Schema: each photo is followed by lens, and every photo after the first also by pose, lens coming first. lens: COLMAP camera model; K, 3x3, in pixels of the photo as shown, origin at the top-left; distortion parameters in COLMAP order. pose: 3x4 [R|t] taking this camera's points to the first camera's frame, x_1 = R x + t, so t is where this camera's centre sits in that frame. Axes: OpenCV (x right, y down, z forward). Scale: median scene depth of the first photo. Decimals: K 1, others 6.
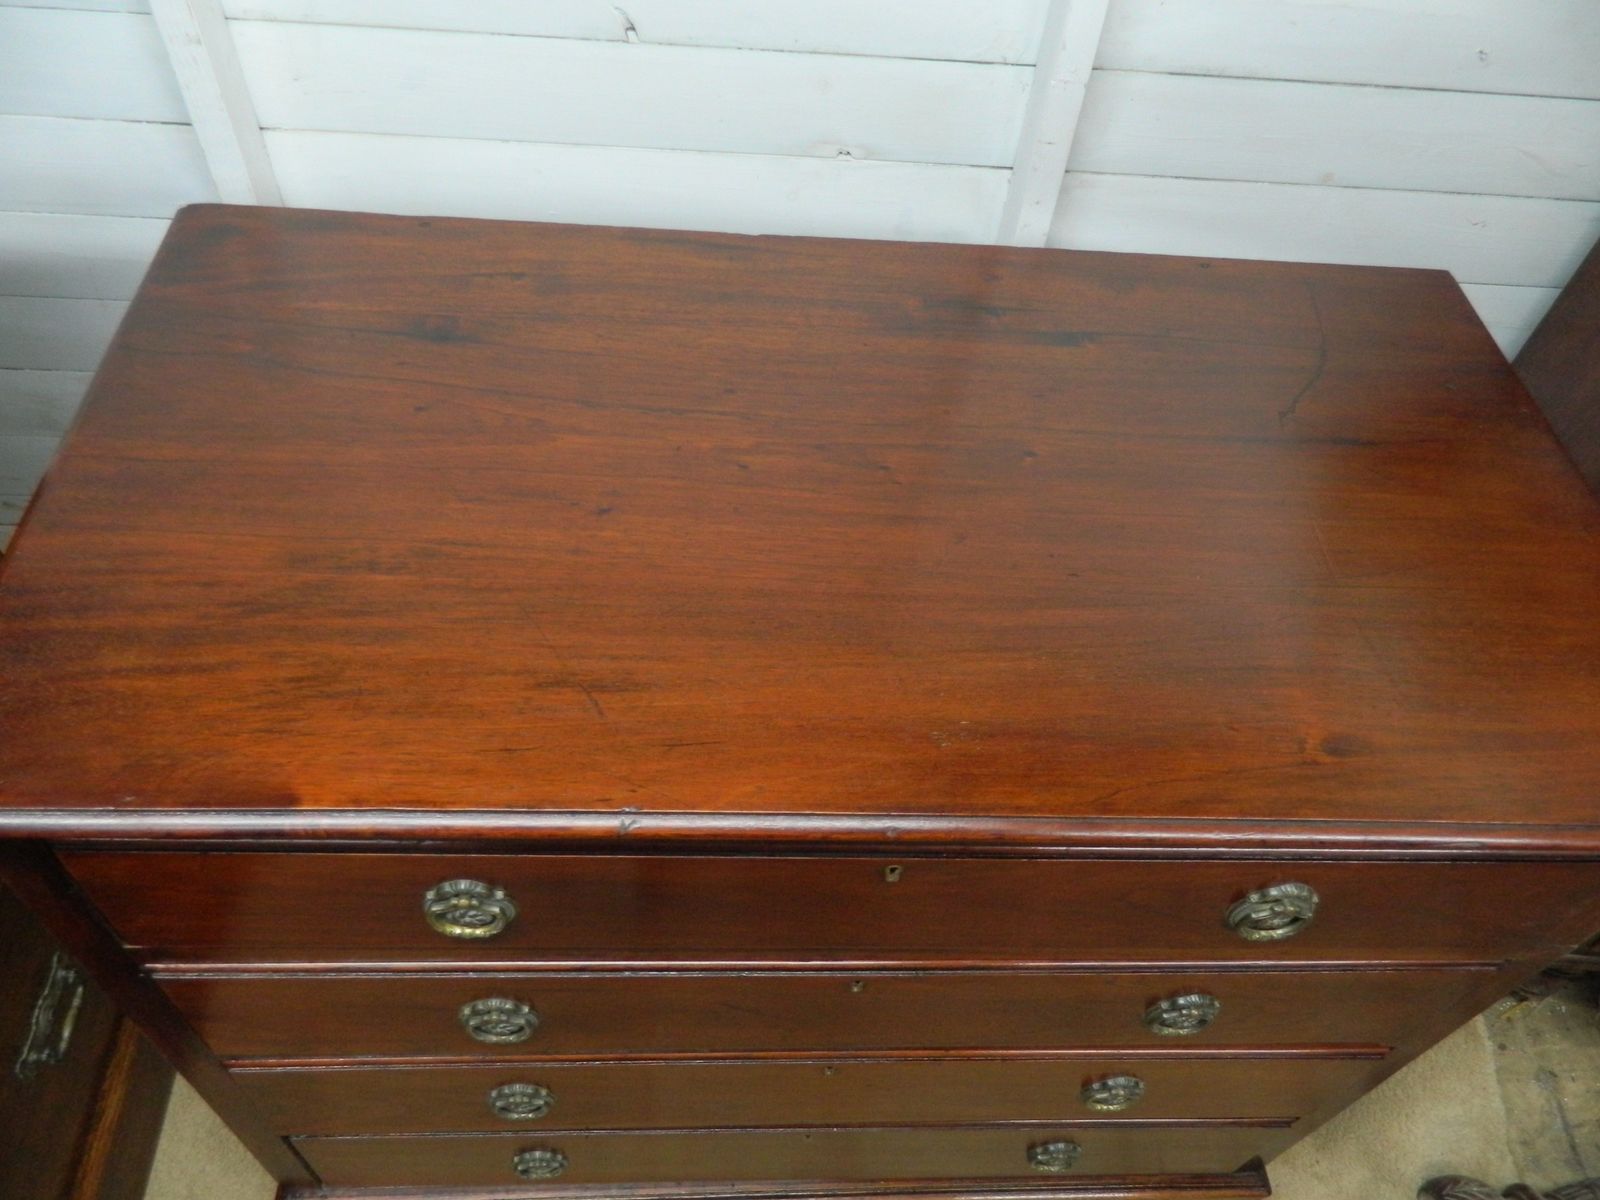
lens RADIAL K [[1223.9, 0, 800.0], [0, 1223.9, 600.0], [0, 0, 1]] dist [0.006574, 0.002548]
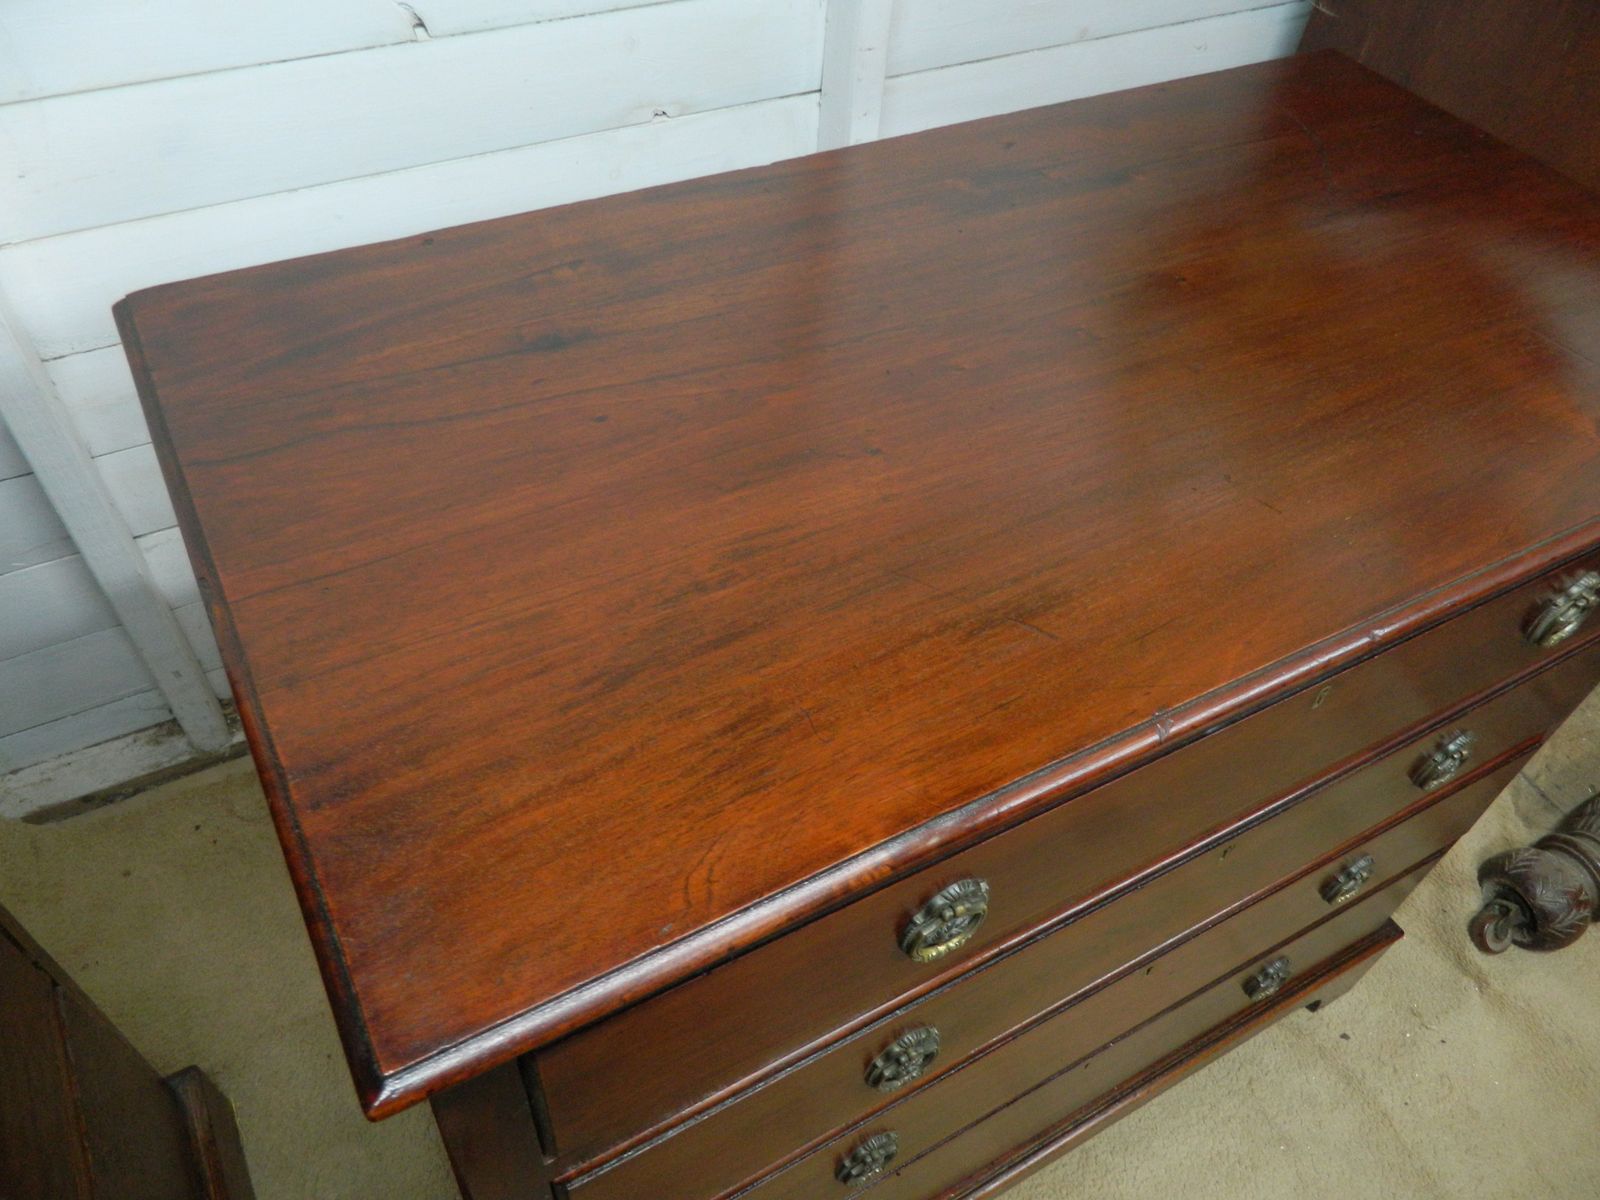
lens RADIAL K [[1213.5, 0, 800.0], [0, 1213.5, 600.0], [0, 0, 1]] dist [0.007623, -0.007975]
pose [[0.893679, -0.346042, 0.285643, -0.536704], [0.349907, 0.935967, 0.039137, -0.028007], [-0.280895, 0.064972, 0.957537, 0.201209]]
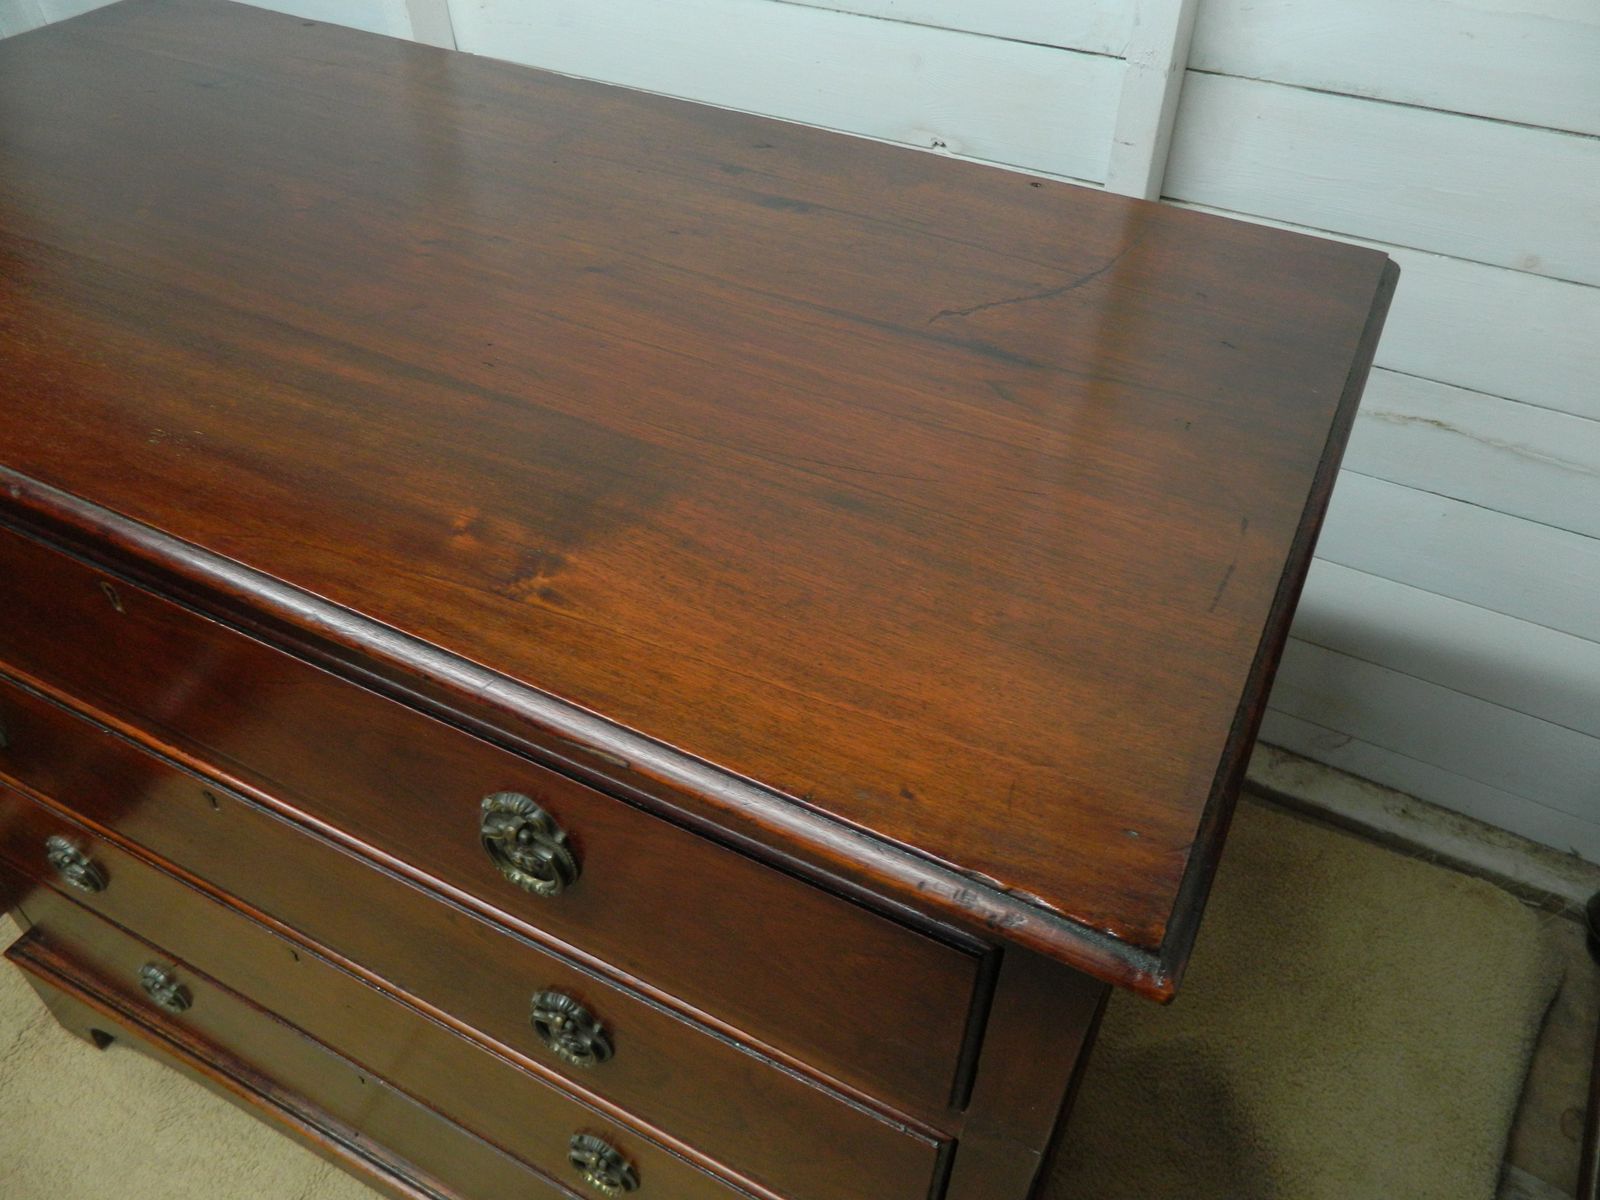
lens RADIAL K [[1223.9, 0, 800.0], [0, 1223.9, 600.0], [0, 0, 1]] dist [0.006574, 0.002548]
pose [[0.865997, 0.280460, -0.413995, 0.857047], [-0.343969, 0.935027, -0.086084, 0.138439], [0.362953, 0.216950, 0.906200, 0.422689]]
